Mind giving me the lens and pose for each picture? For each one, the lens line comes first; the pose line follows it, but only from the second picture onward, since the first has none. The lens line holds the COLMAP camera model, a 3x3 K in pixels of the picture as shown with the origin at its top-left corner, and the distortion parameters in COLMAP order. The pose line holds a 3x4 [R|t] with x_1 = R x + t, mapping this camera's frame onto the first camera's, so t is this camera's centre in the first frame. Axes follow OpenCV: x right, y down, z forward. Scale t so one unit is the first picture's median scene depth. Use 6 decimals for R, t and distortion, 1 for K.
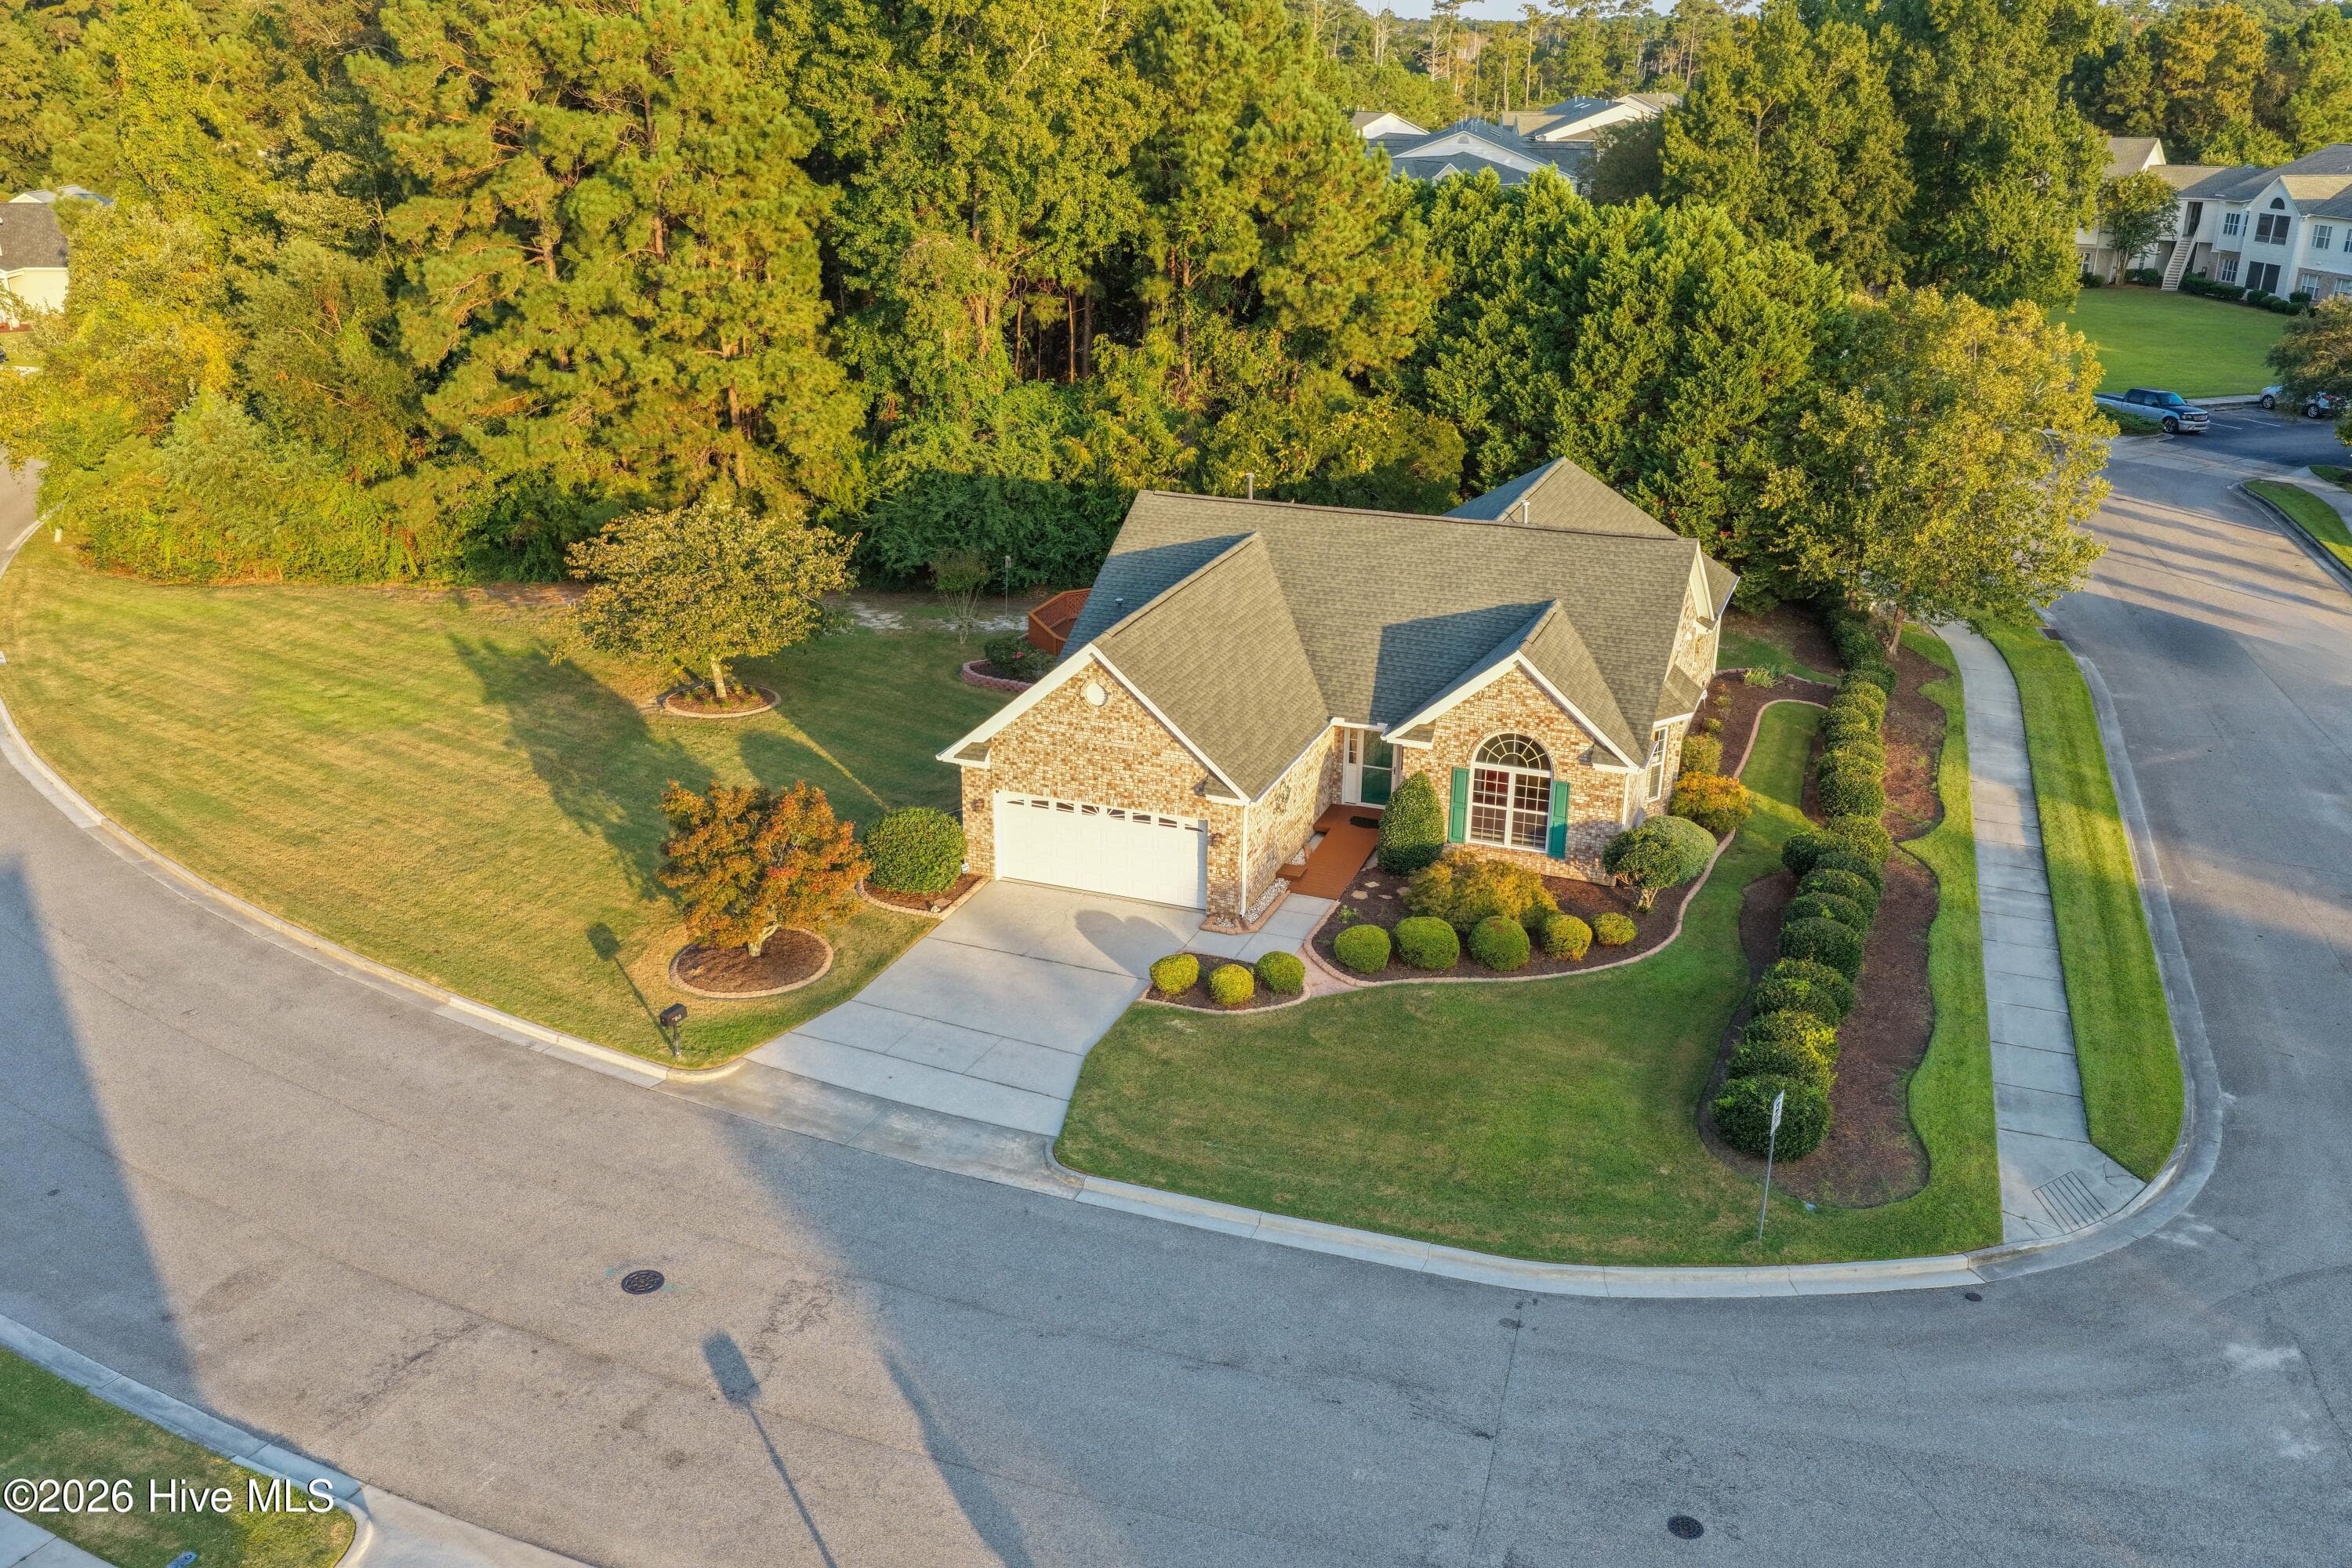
lens RADIAL K [[1847.6, 0, 1164.7], [0, 1847.6, 735.0], [0, 0, 1]] dist [0.023176, -0.009948]
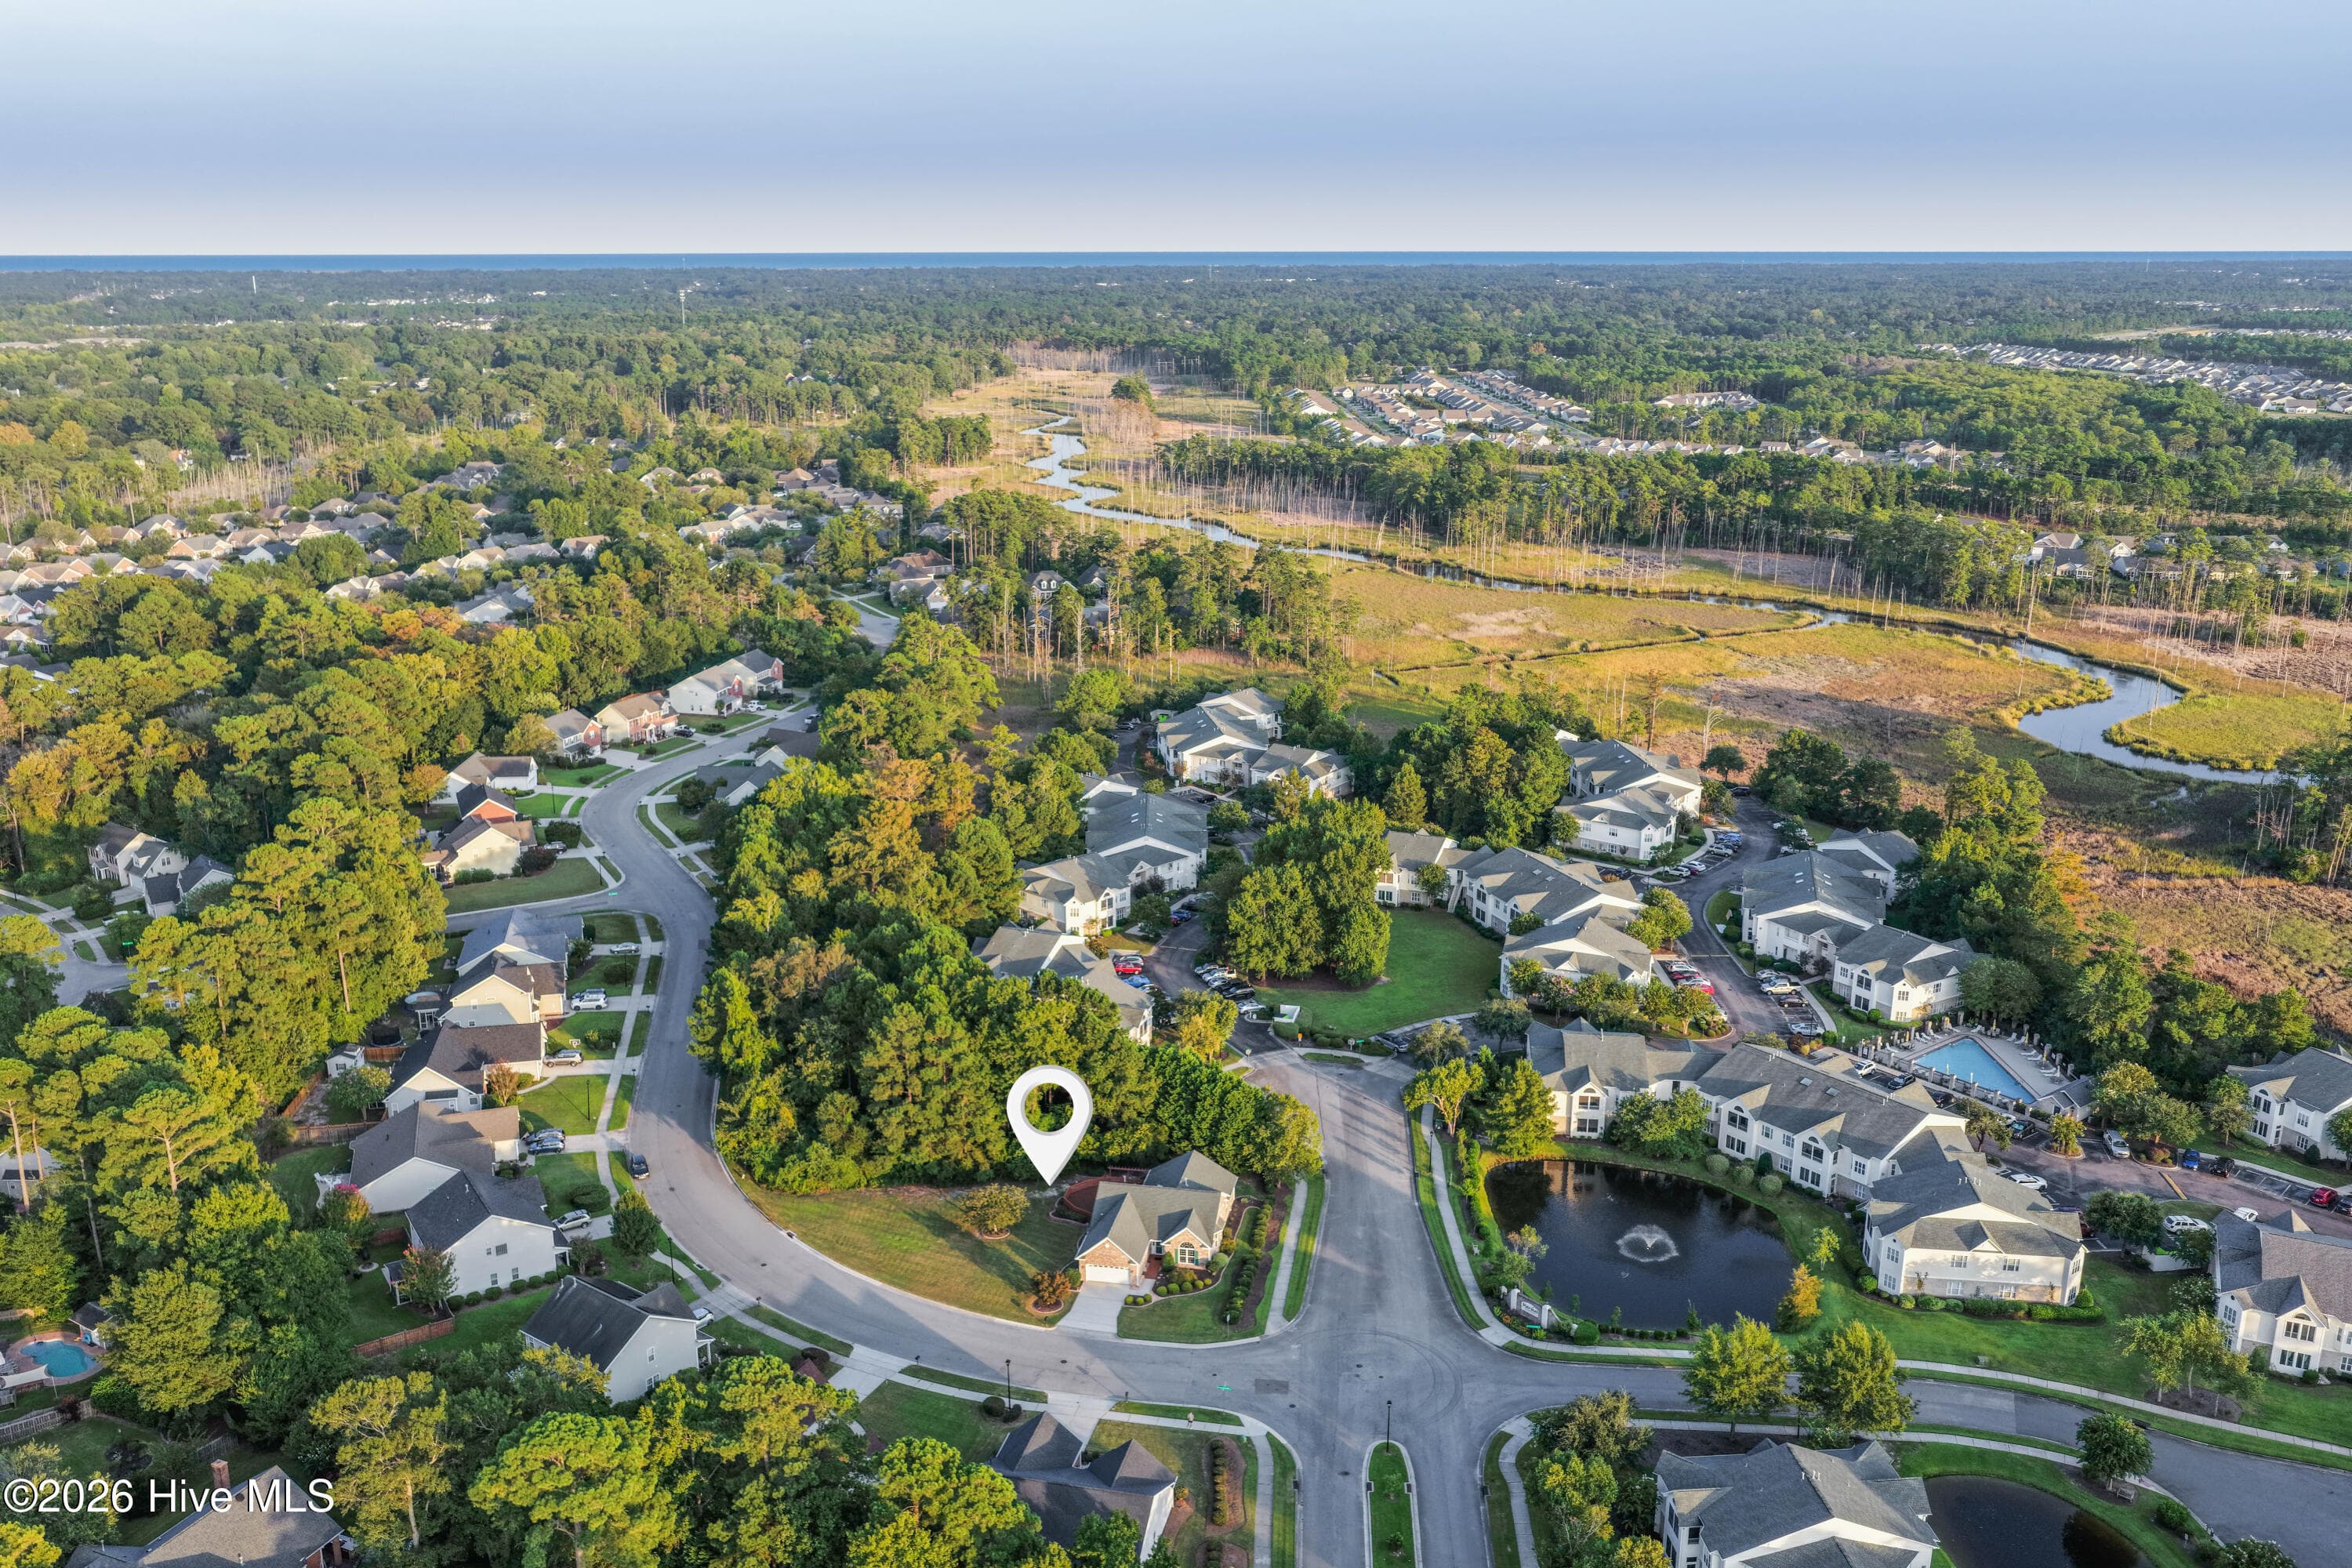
lens RADIAL K [[1847.6, 0, 1170.3], [0, 1847.6, 790.0], [0, 0, 1]] dist [0.023176, -0.009948]
pose [[0.982252, -0.053343, 0.179820, -0.658306], [0.063706, 0.996595, -0.052353, -0.914086], [-0.176415, 0.062879, 0.982305, -3.802667]]
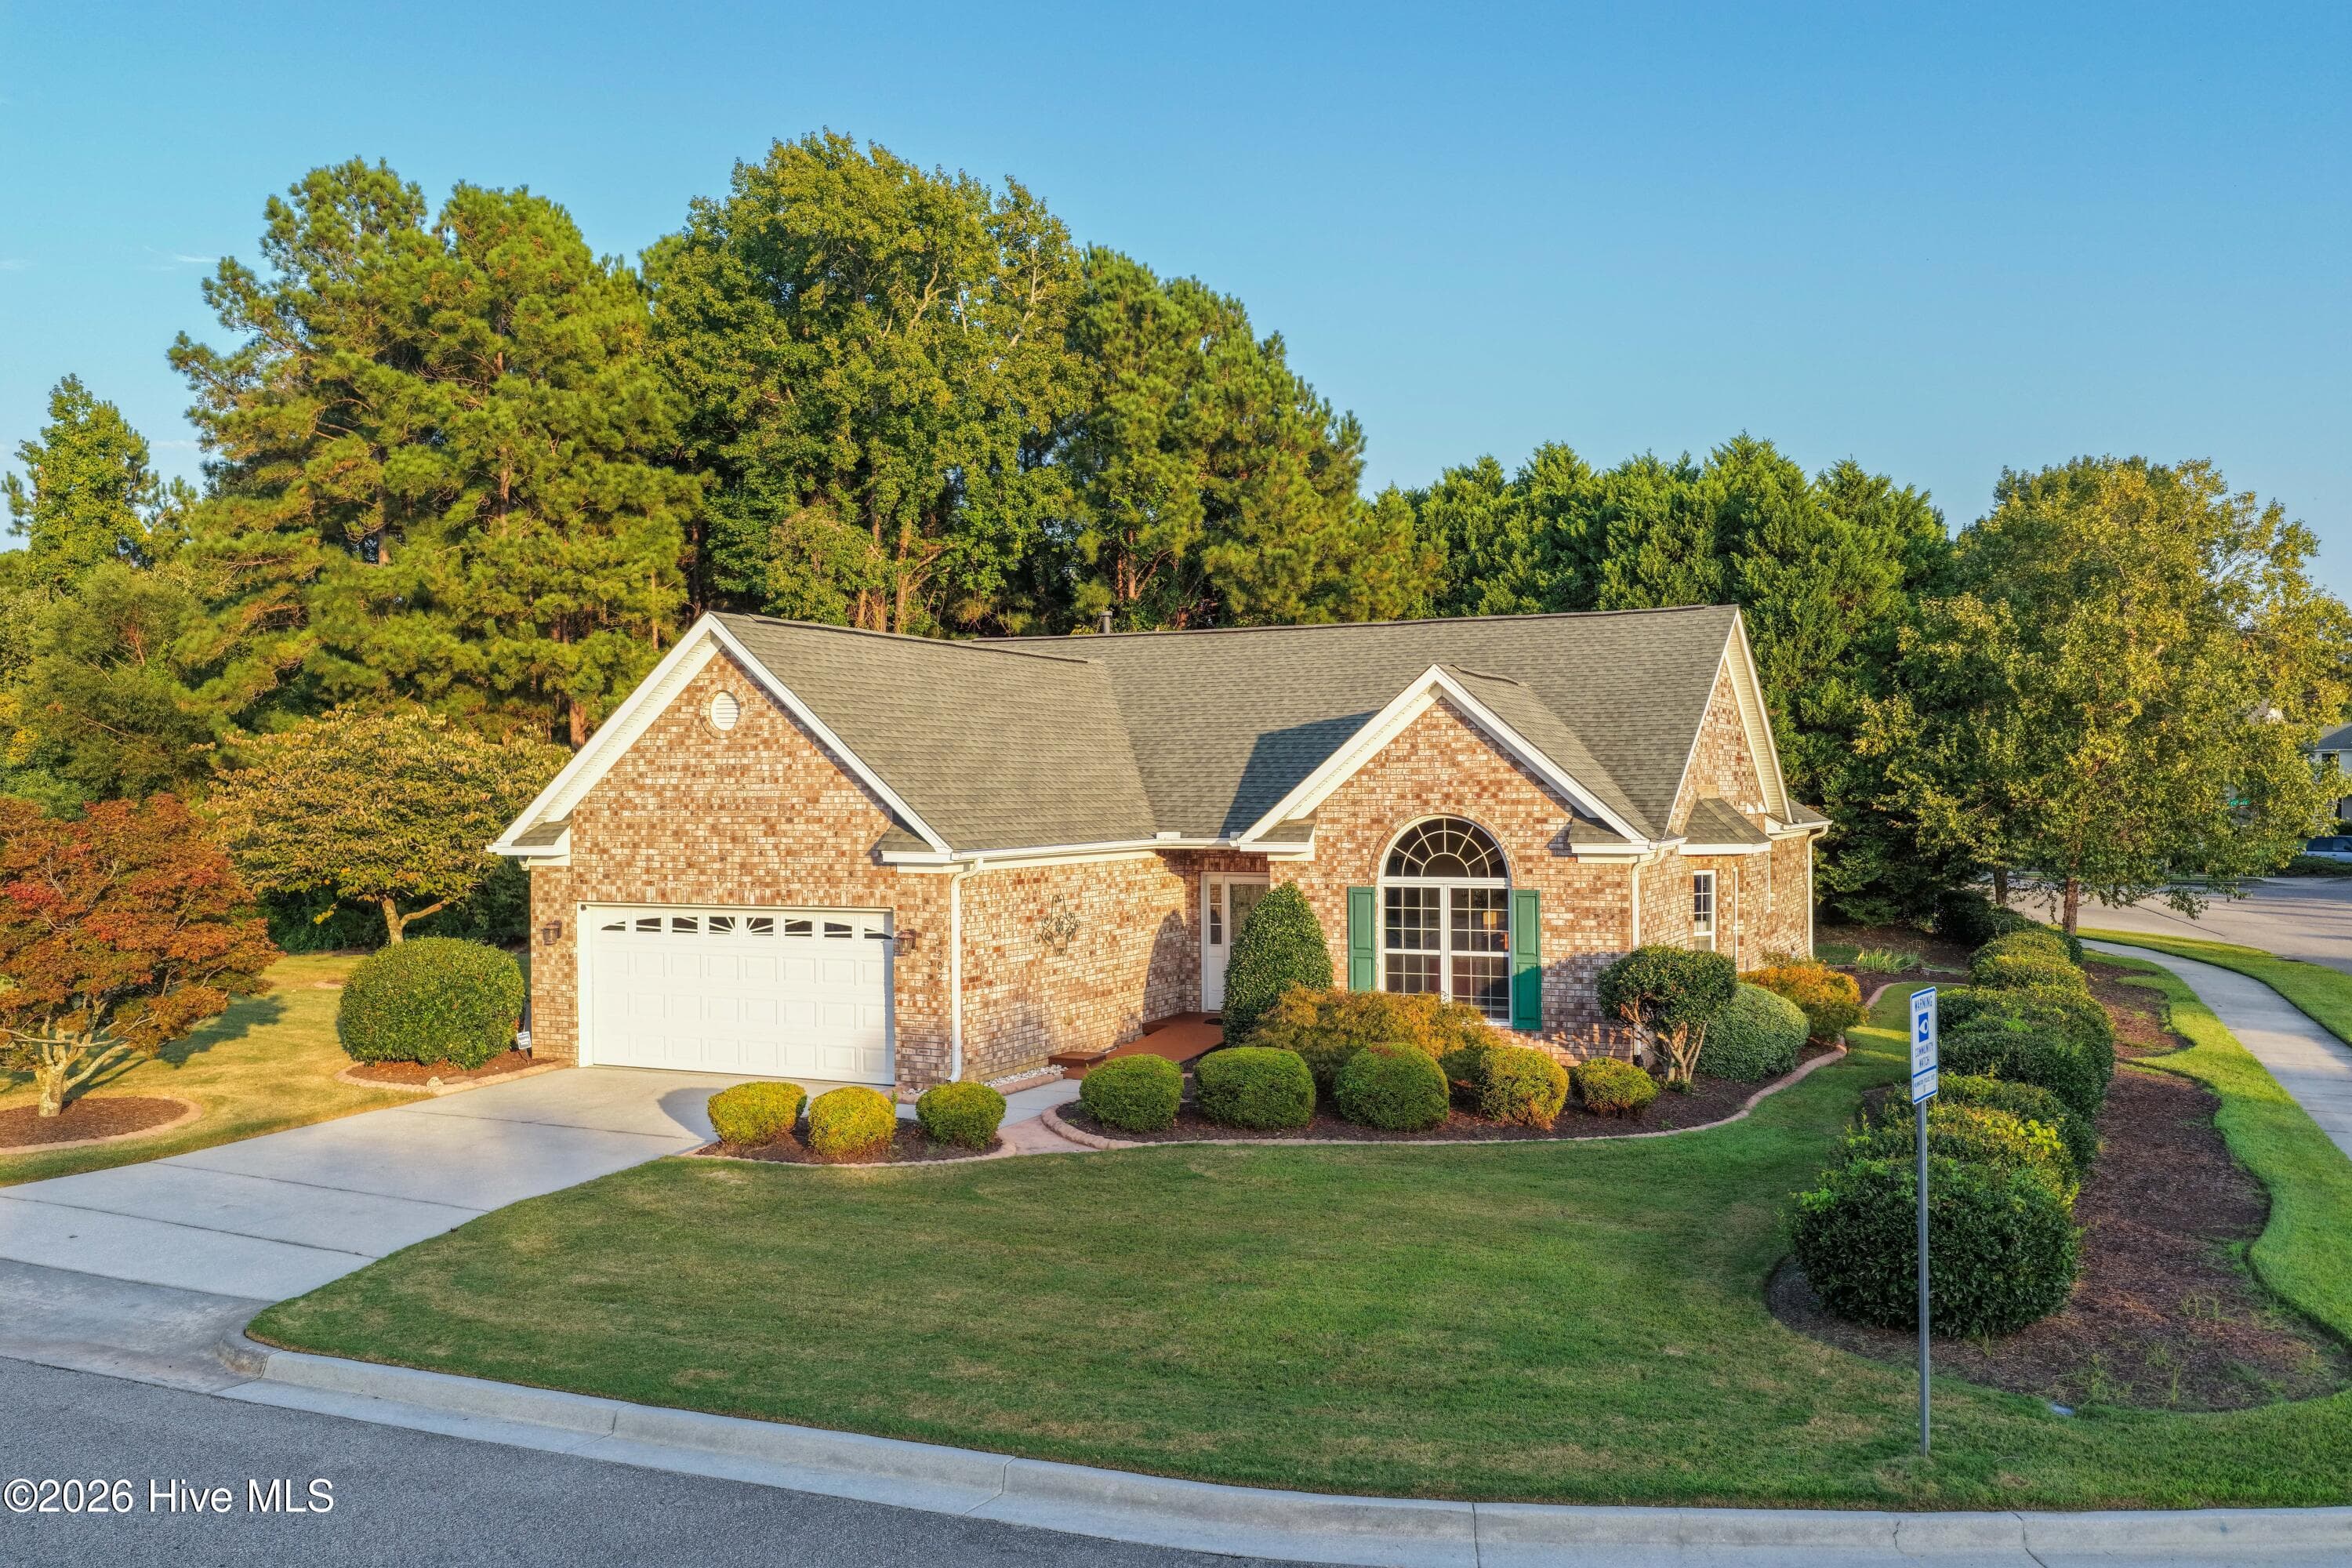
lens RADIAL K [[1847.6, 0, 1158.7], [0, 1847.6, 790.1], [0, 0, 1]] dist [0.023176, -0.009948]
pose [[0.997671, -0.013069, -0.066942, 0.135326], [-0.009032, 0.947510, -0.319599, 0.181737], [0.067605, 0.319459, 0.945185, 0.415600]]
